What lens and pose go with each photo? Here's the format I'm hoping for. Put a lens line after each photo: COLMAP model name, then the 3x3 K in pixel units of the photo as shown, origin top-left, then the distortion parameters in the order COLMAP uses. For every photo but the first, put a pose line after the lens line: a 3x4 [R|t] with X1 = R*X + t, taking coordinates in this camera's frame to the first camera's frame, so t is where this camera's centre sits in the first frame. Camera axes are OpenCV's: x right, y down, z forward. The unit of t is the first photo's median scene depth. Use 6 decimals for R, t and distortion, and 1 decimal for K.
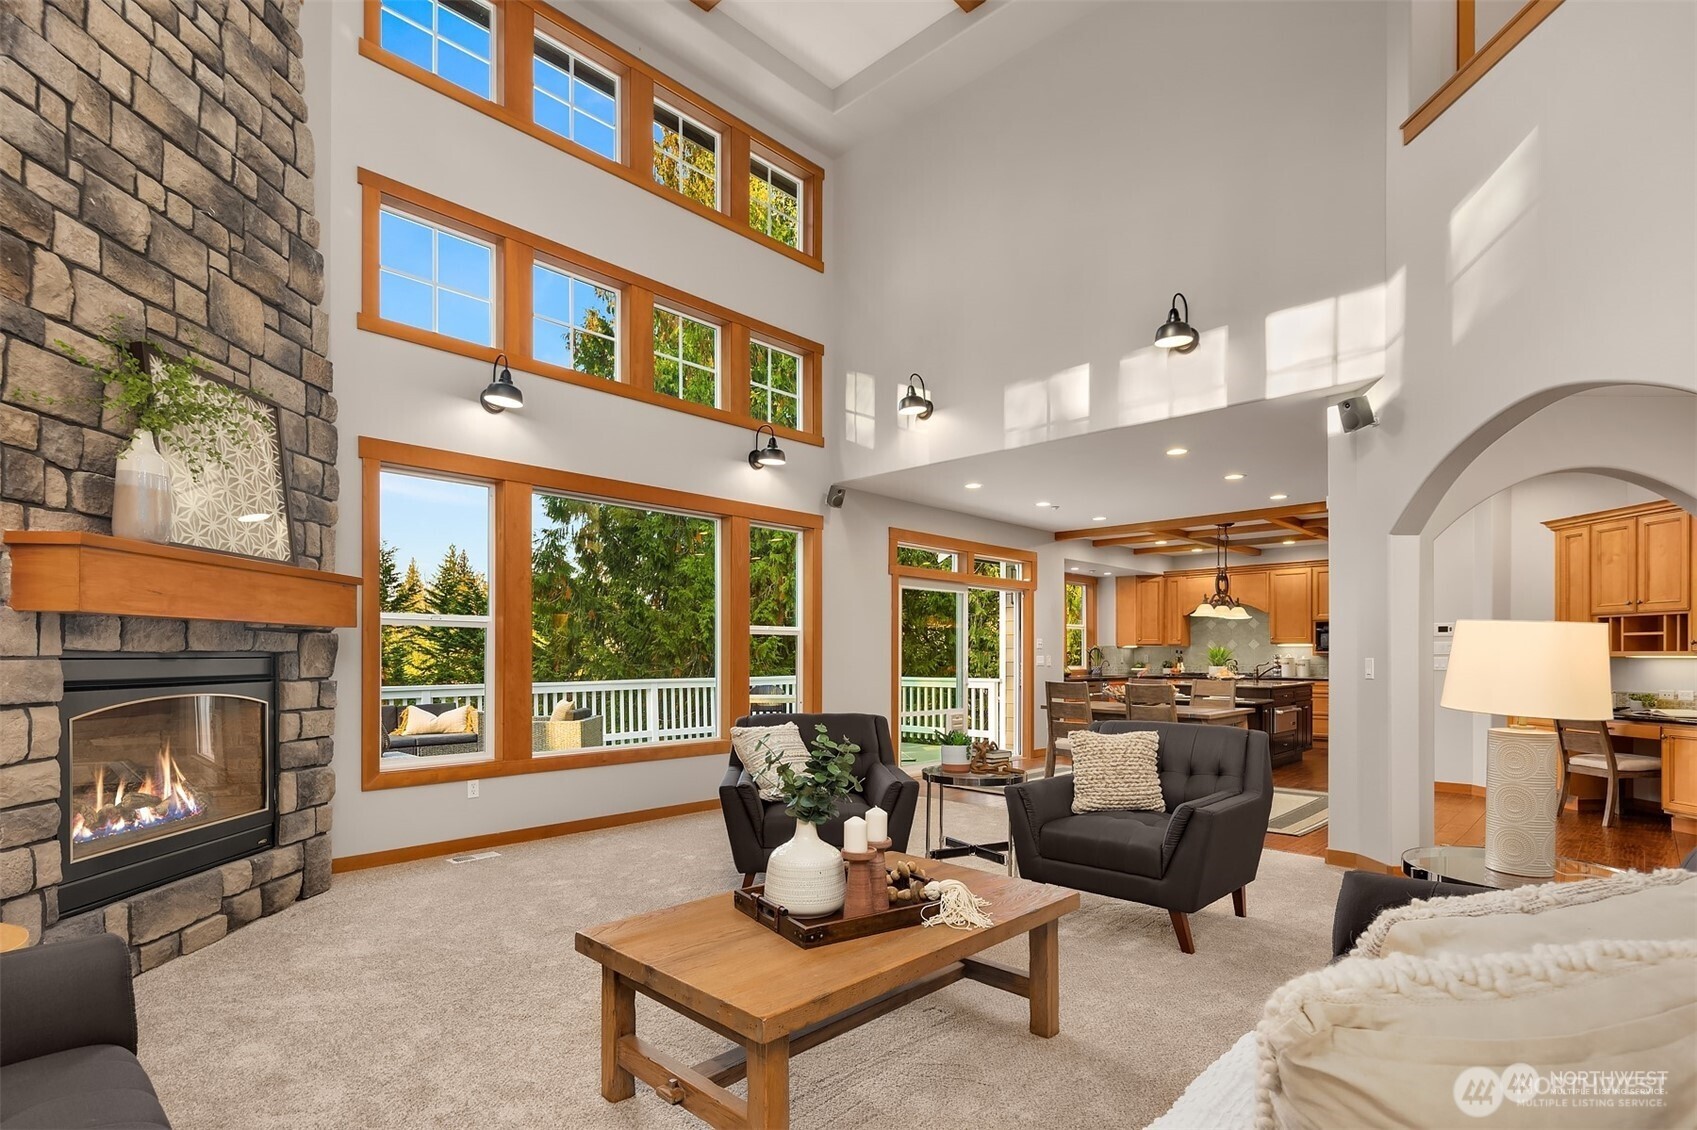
lens RADIAL K [[835.5, 0, 872.8], [0, 835.5, 656.9], [0, 0, 1]] dist [-0.000552, -0.000639]
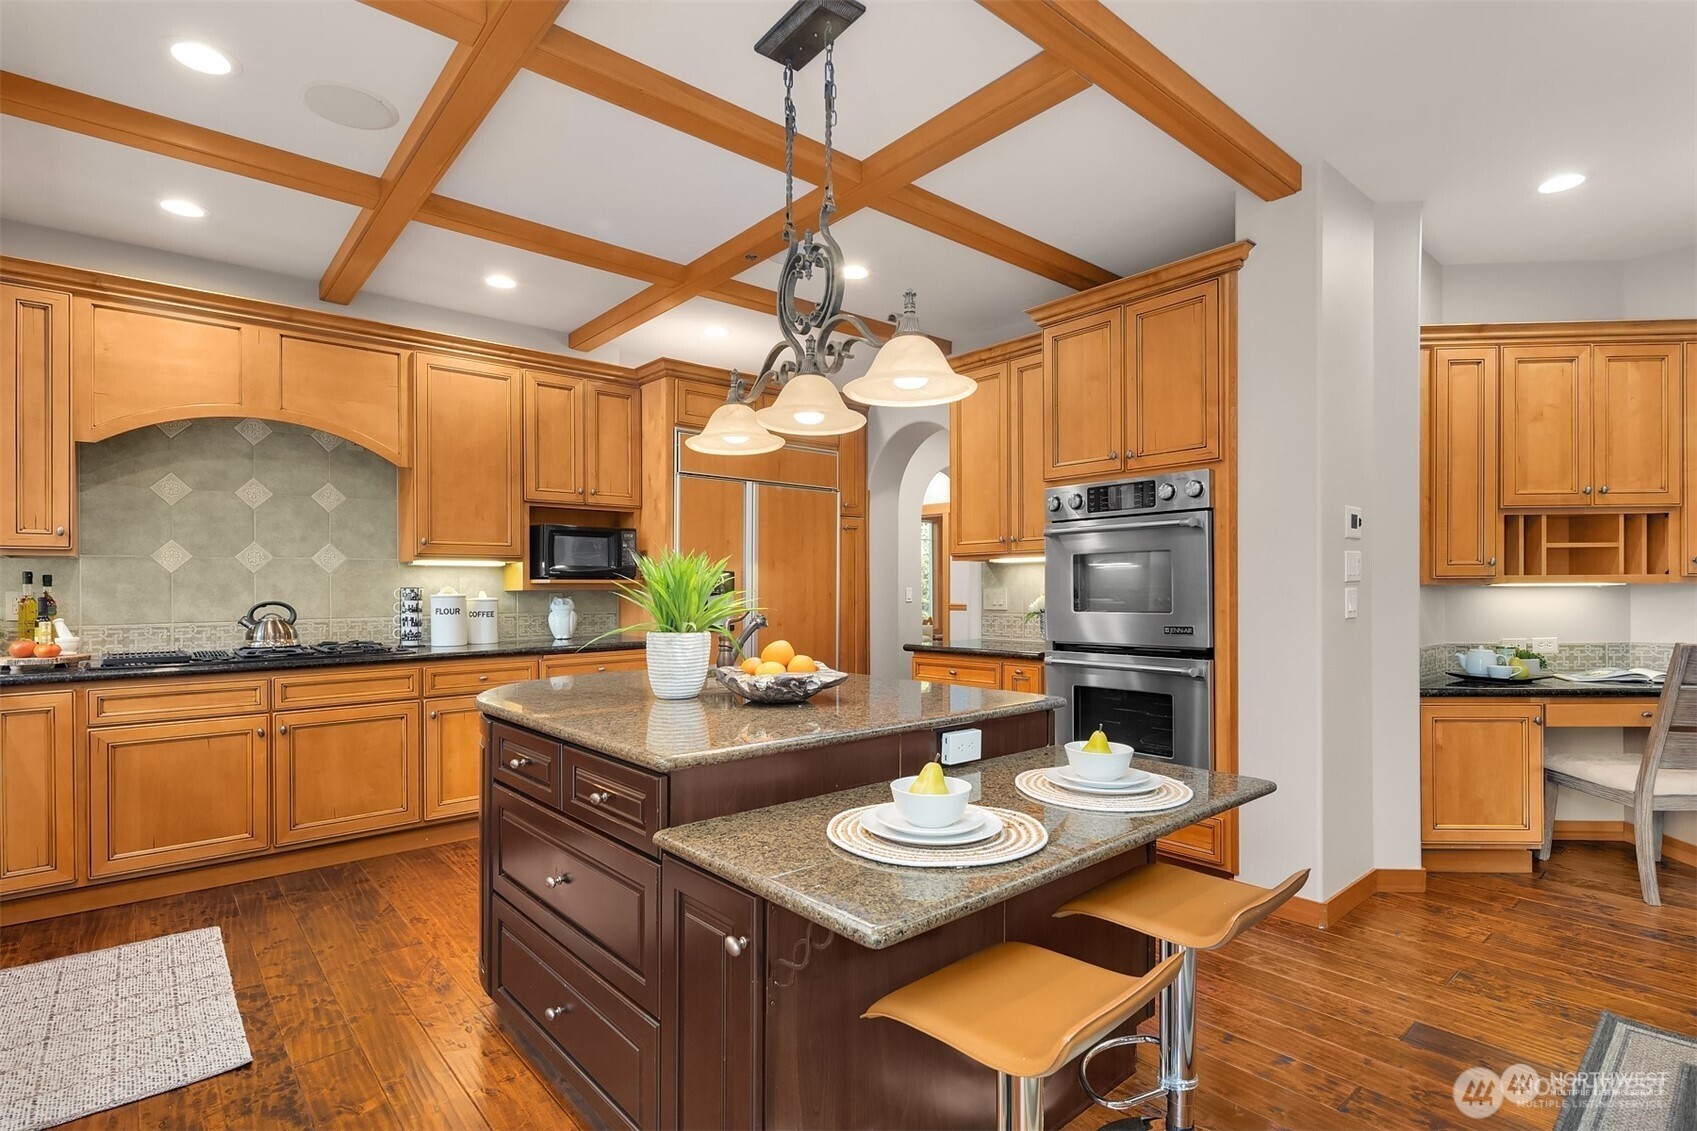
lens RADIAL K [[830.2, 0, 855.3], [0, 830.2, 582.9], [0, 0, 1]] dist [0.001465, 0.000215]
pose [[0.113651, 0.006643, 0.993498, 0.266161], [0.009117, 0.999929, -0.007729, -0.000763], [-0.993479, 0.009936, 0.113583, 1.410033]]
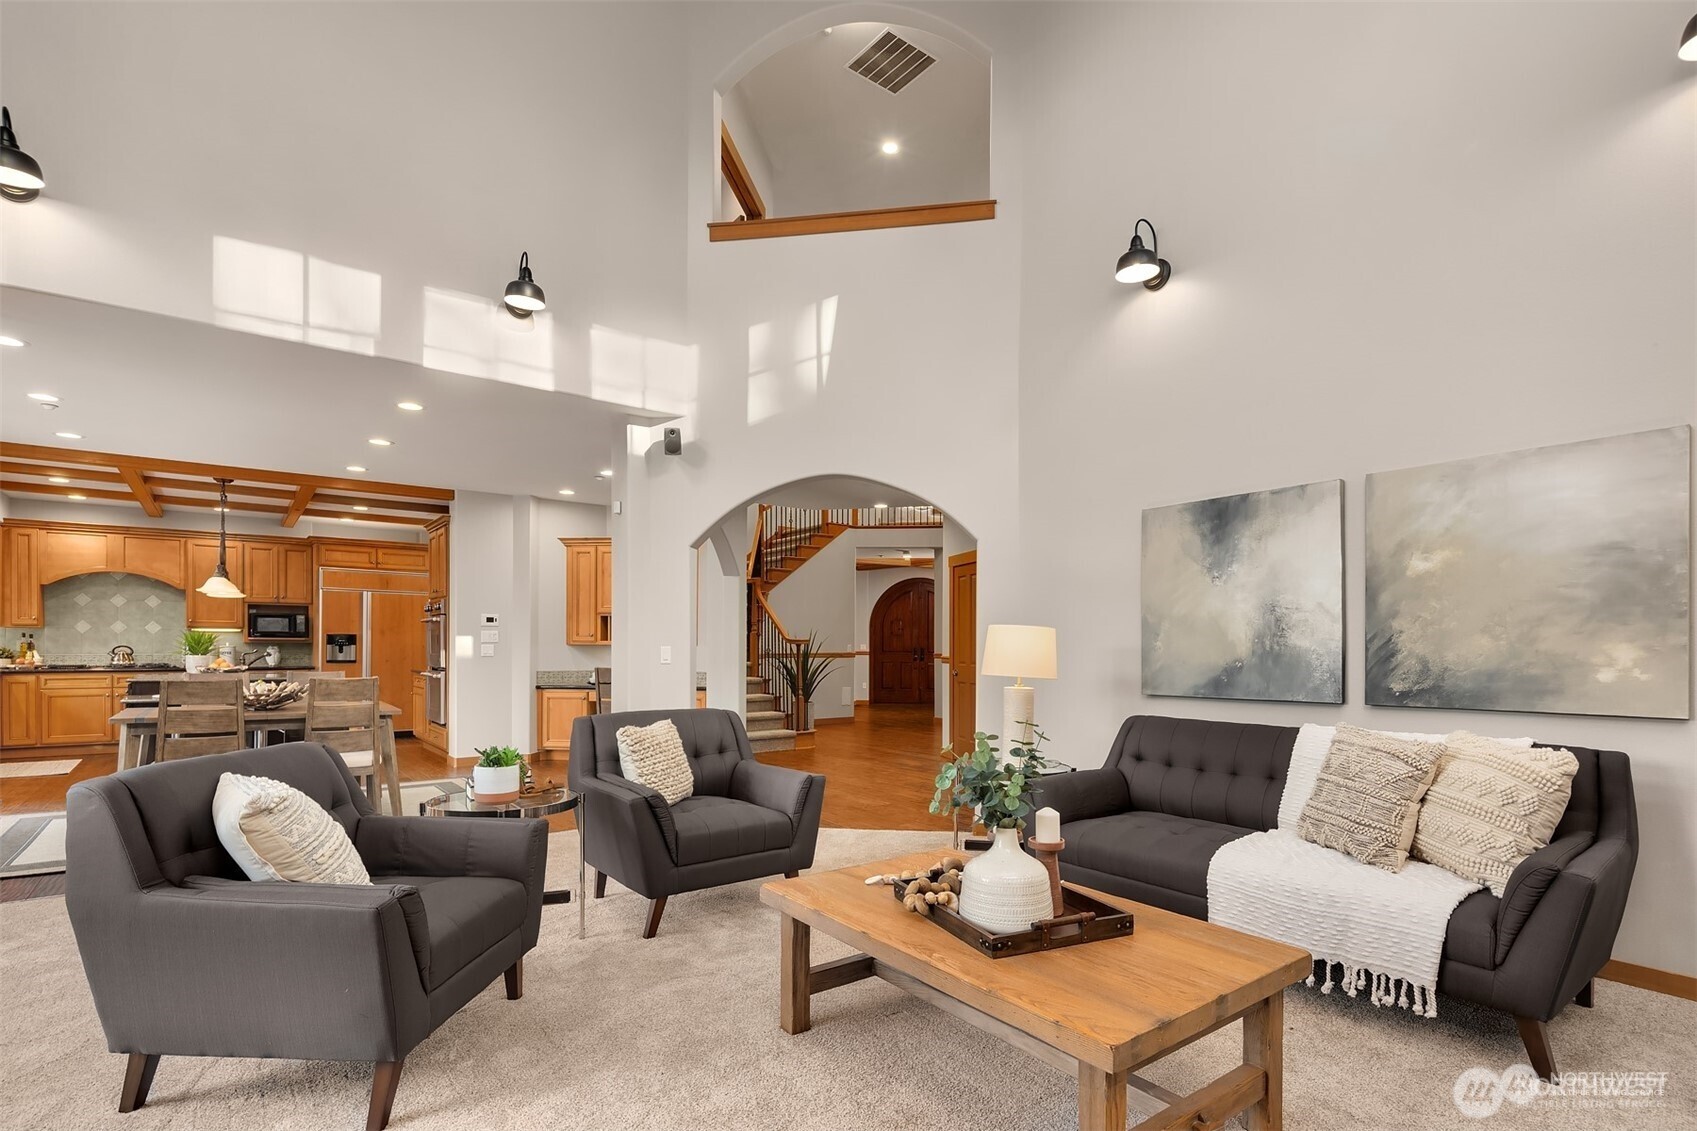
lens RADIAL K [[822.8, 0, 843.1], [0, 822.8, 651.7], [0, 0, 1]] dist [0.000327, -0.000584]
pose [[0.186678, -0.005865, 0.982404, -0.372436], [-0.004518, 0.999966, 0.006828, -0.000465], [-0.982411, -0.005713, 0.186646, 0.379830]]
